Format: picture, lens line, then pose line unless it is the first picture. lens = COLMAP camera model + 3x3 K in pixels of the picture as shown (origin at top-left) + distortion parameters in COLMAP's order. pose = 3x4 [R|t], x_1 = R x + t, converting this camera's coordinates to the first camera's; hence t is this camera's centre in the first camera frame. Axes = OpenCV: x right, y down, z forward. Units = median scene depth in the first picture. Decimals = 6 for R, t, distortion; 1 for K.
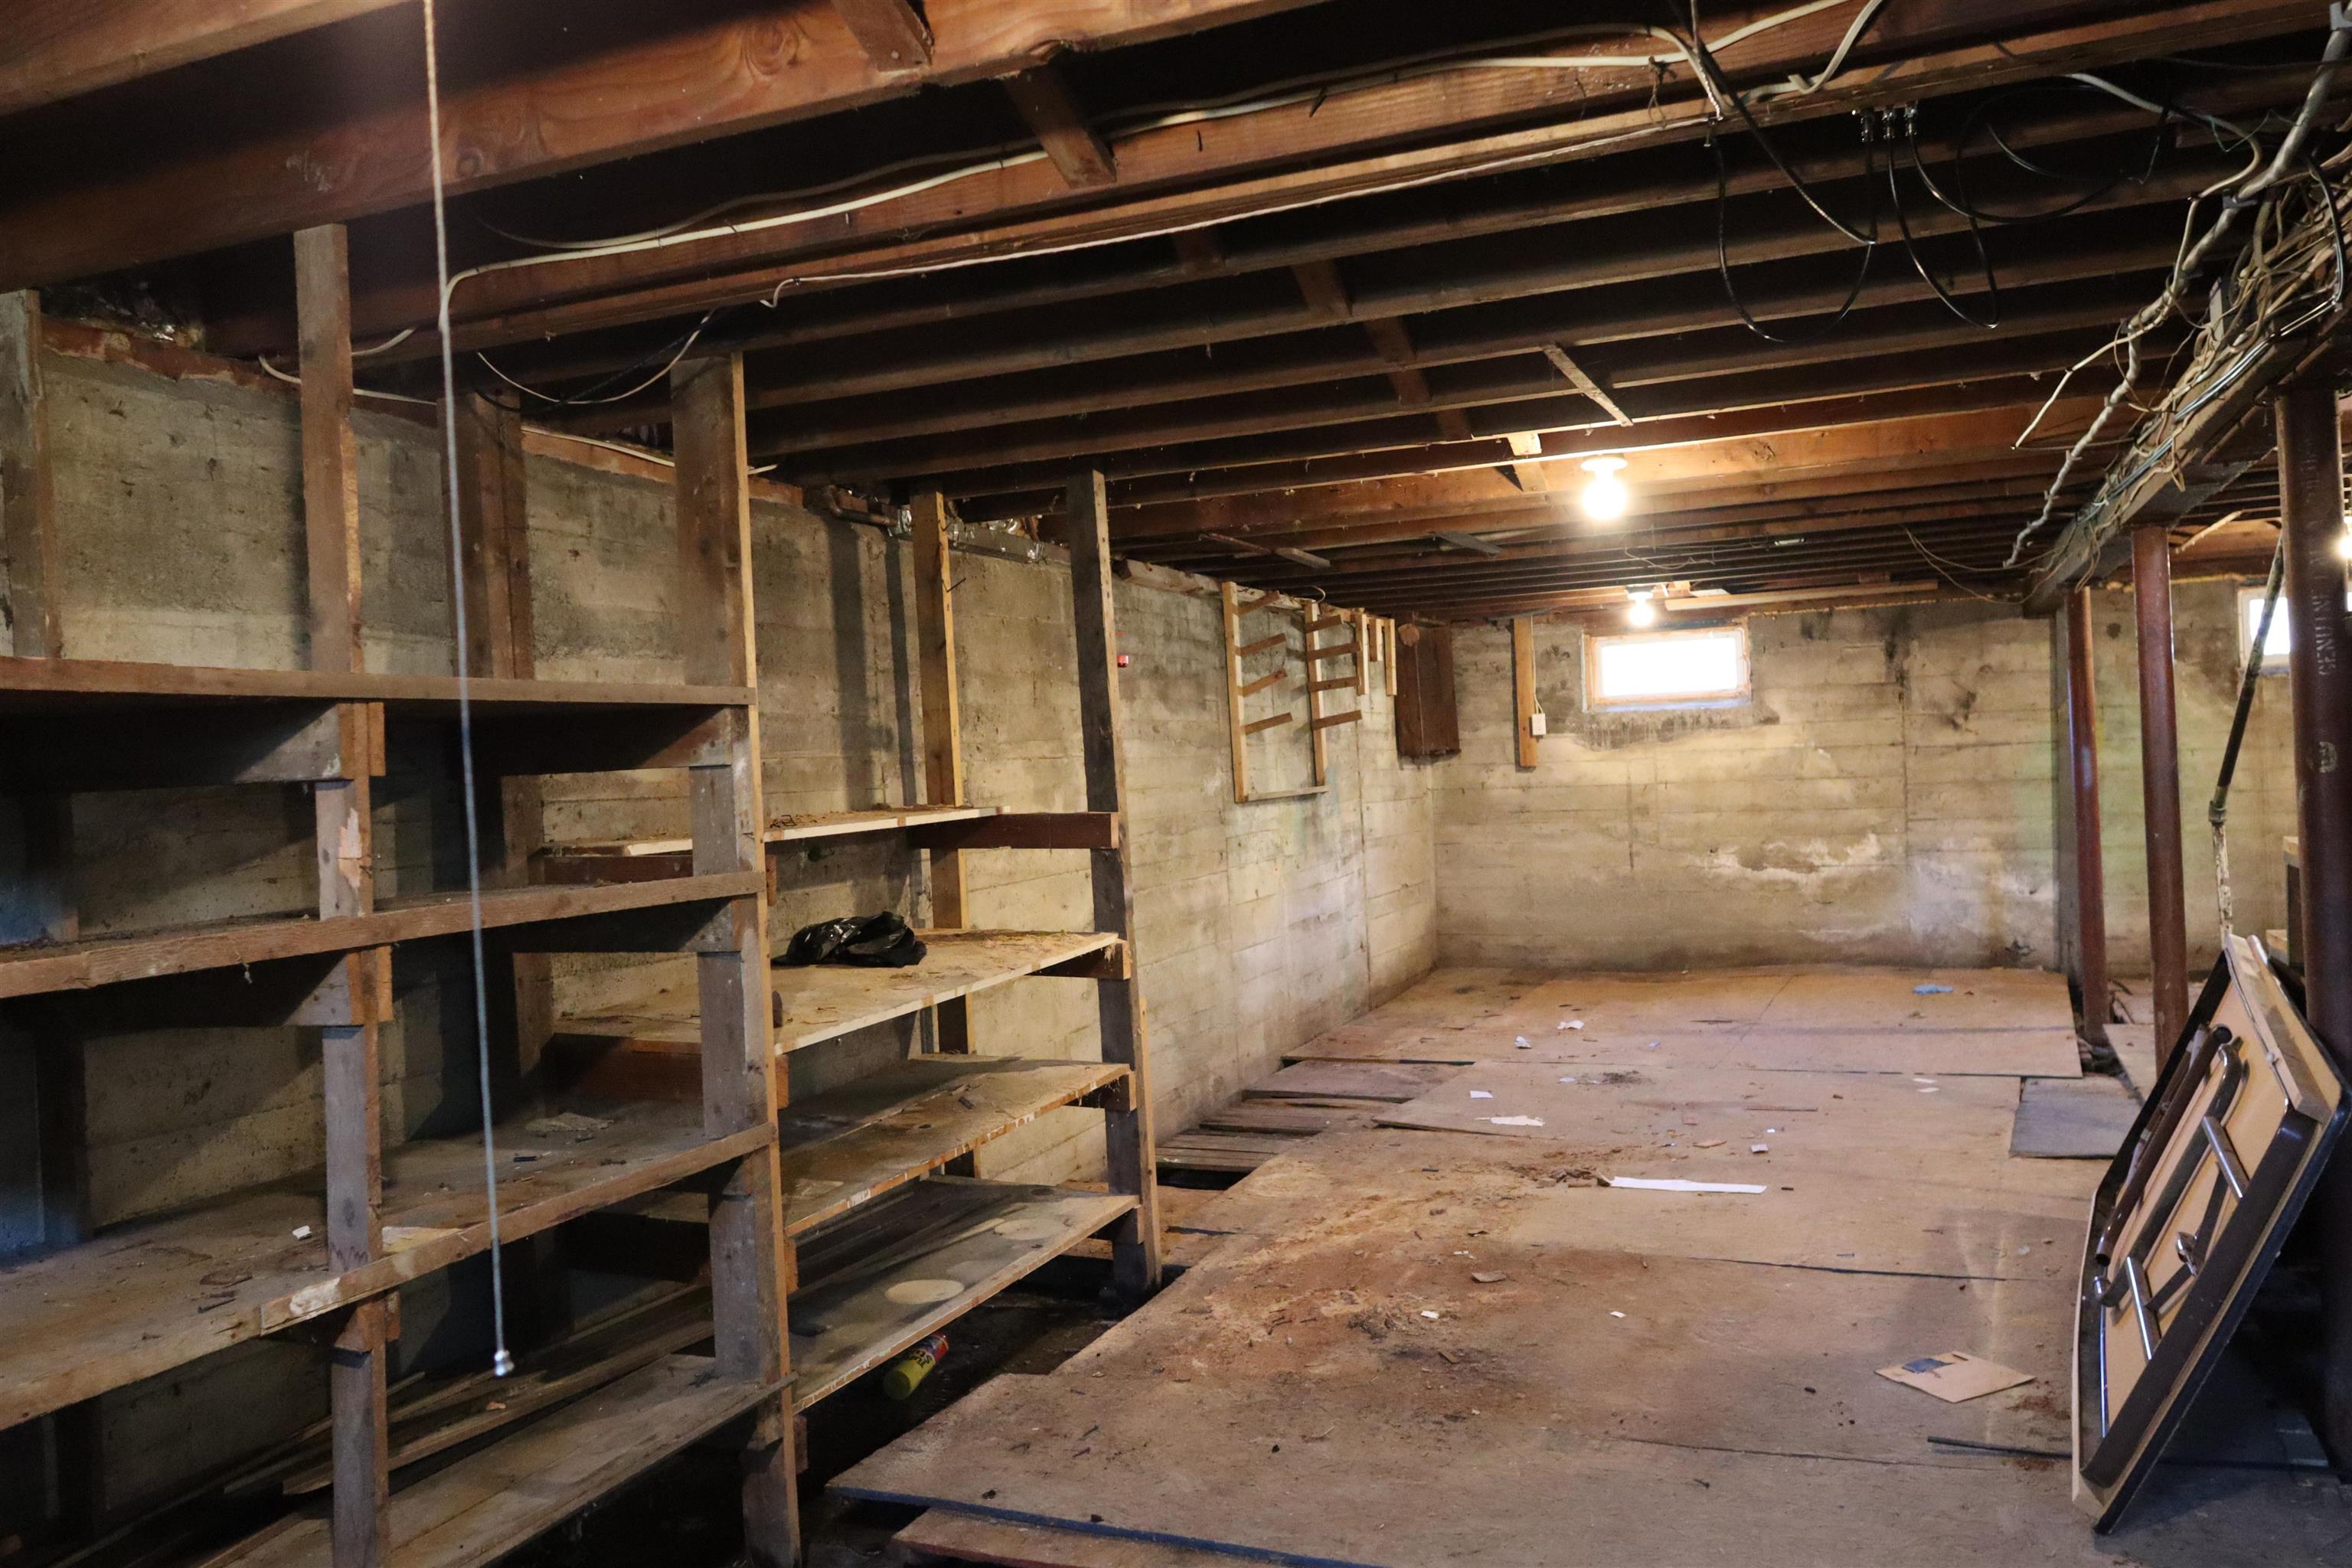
lens RADIAL K [[1739.2, 0, 1176.3], [0, 1739.2, 779.0], [0, 0, 1]] dist [-0.003259, -0.001938]
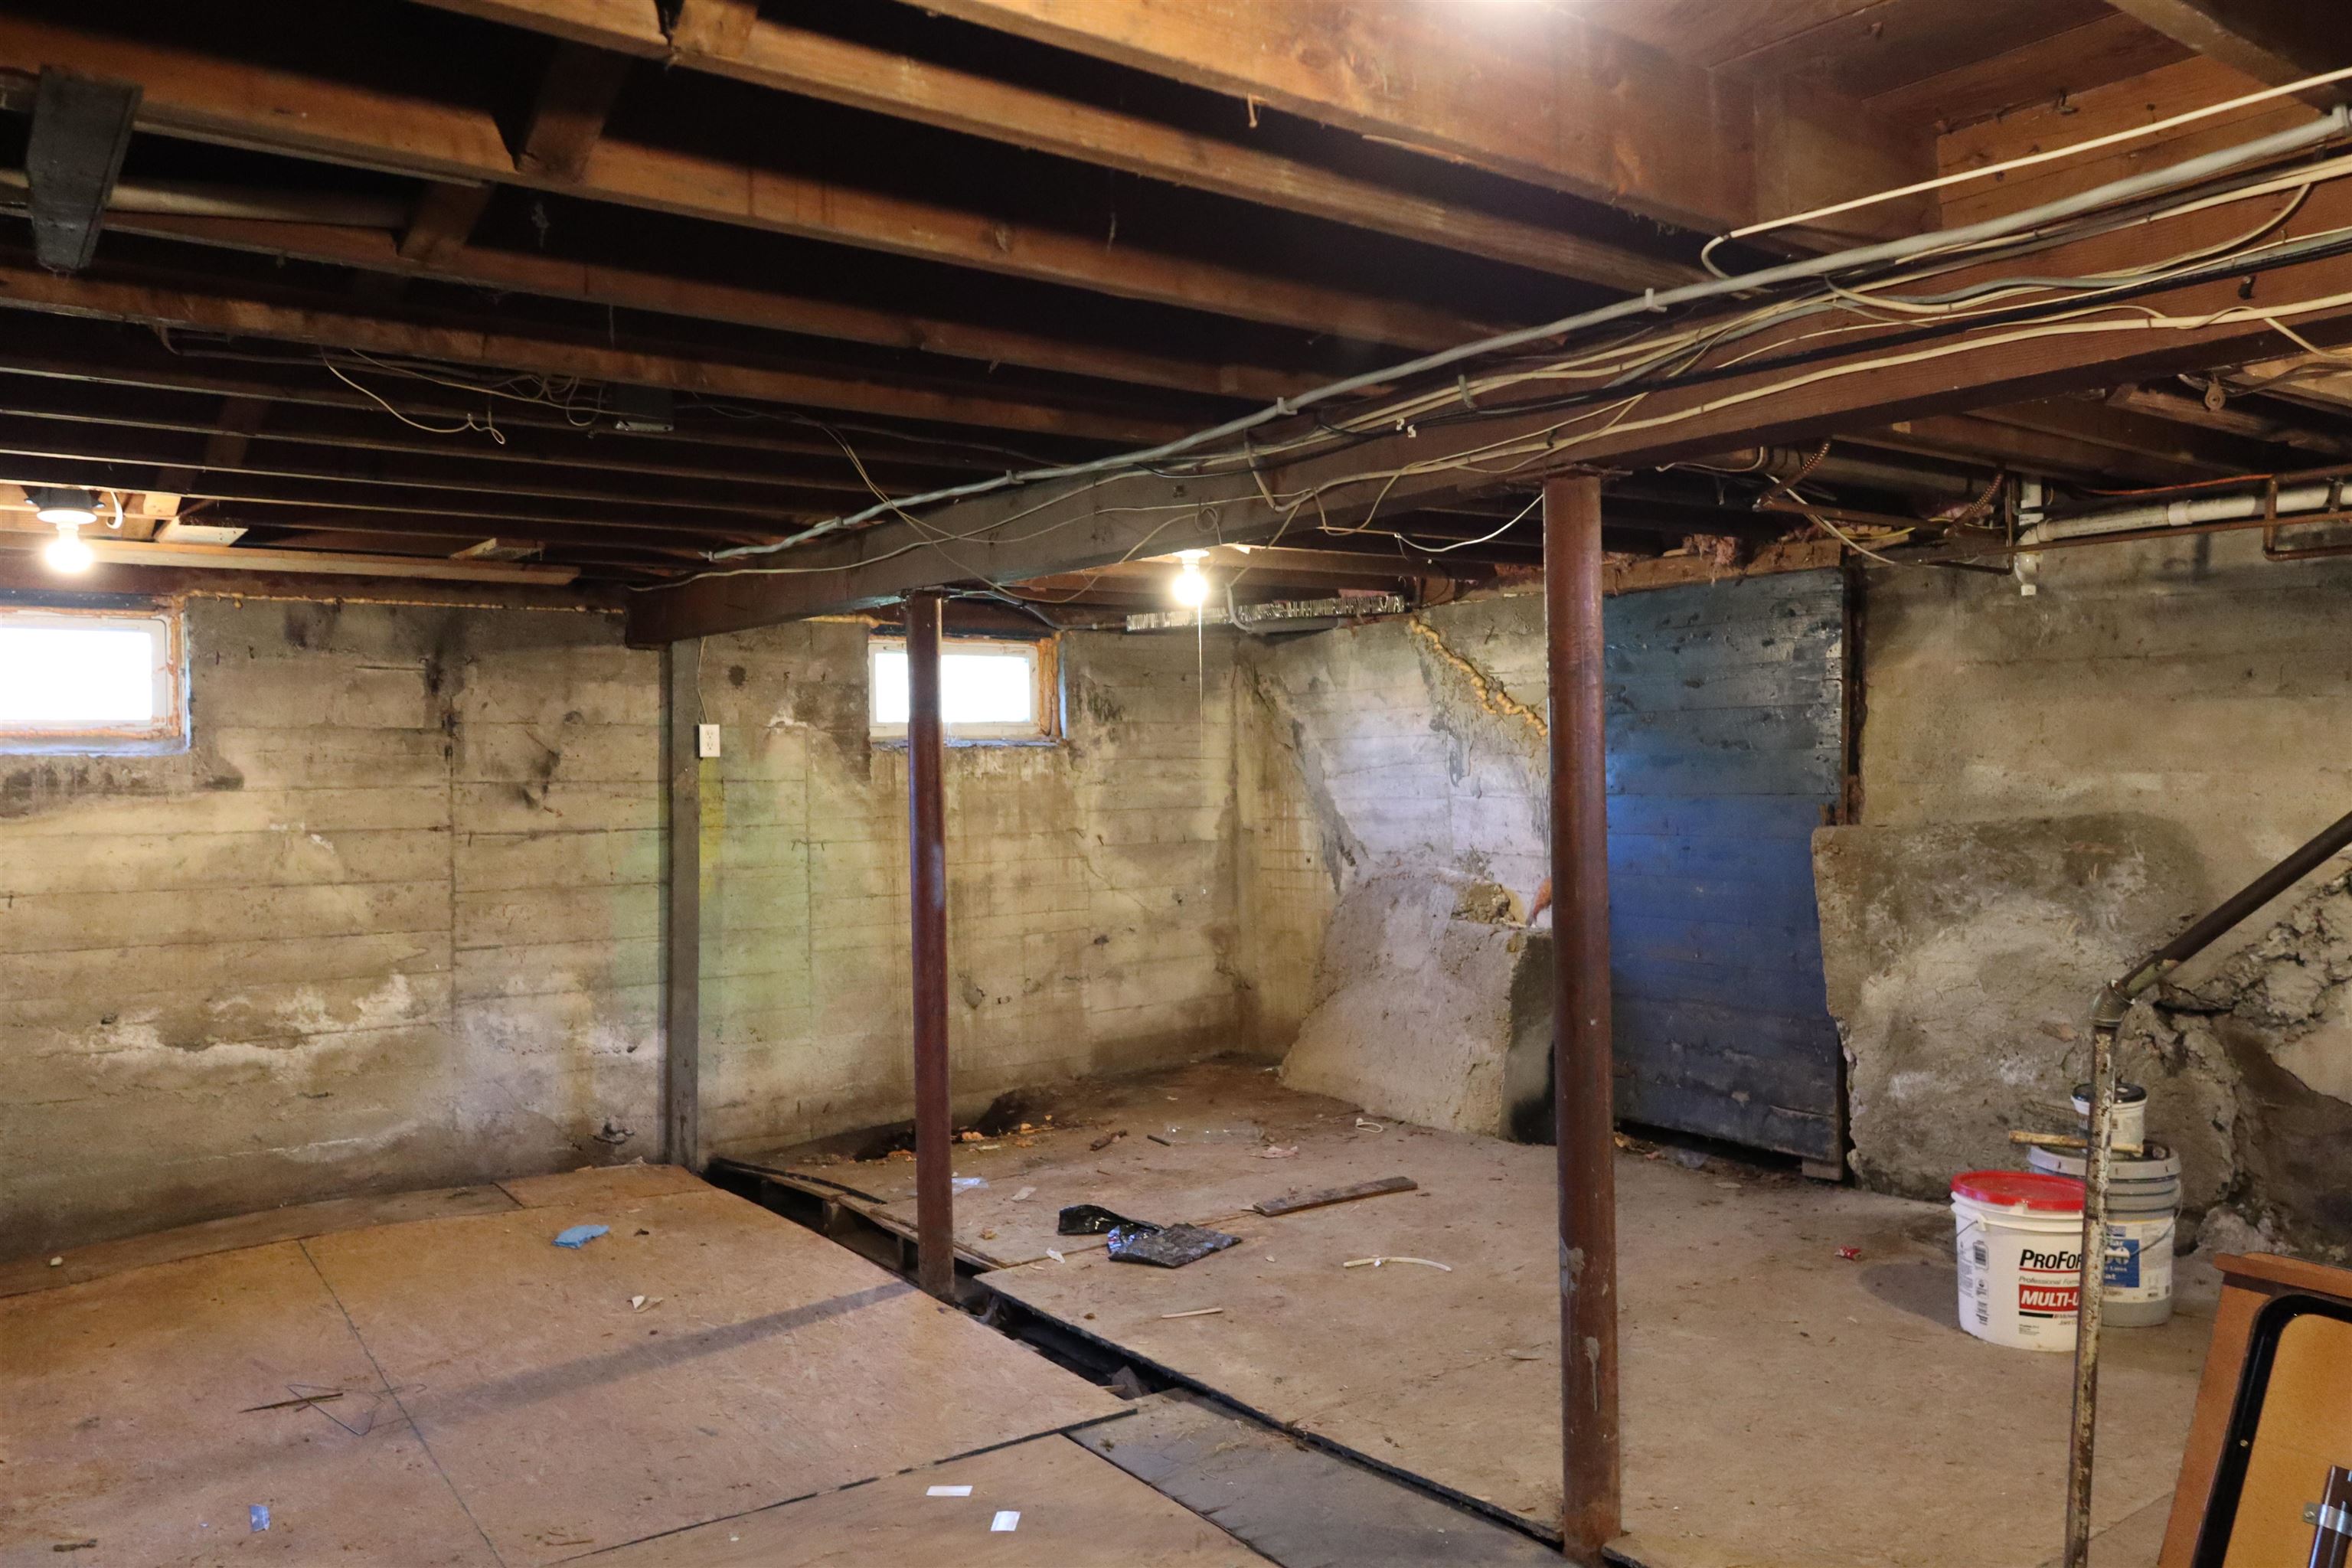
lens RADIAL K [[1739.2, 0, 1174.4], [0, 1739.2, 788.5], [0, 0, 1]] dist [-0.003259, -0.001938]
pose [[0.506900, 0.033318, 0.861361, 0.010292], [-0.001097, 0.999277, -0.038007, -0.010906], [-0.862004, 0.018321, 0.506570, 0.455852]]
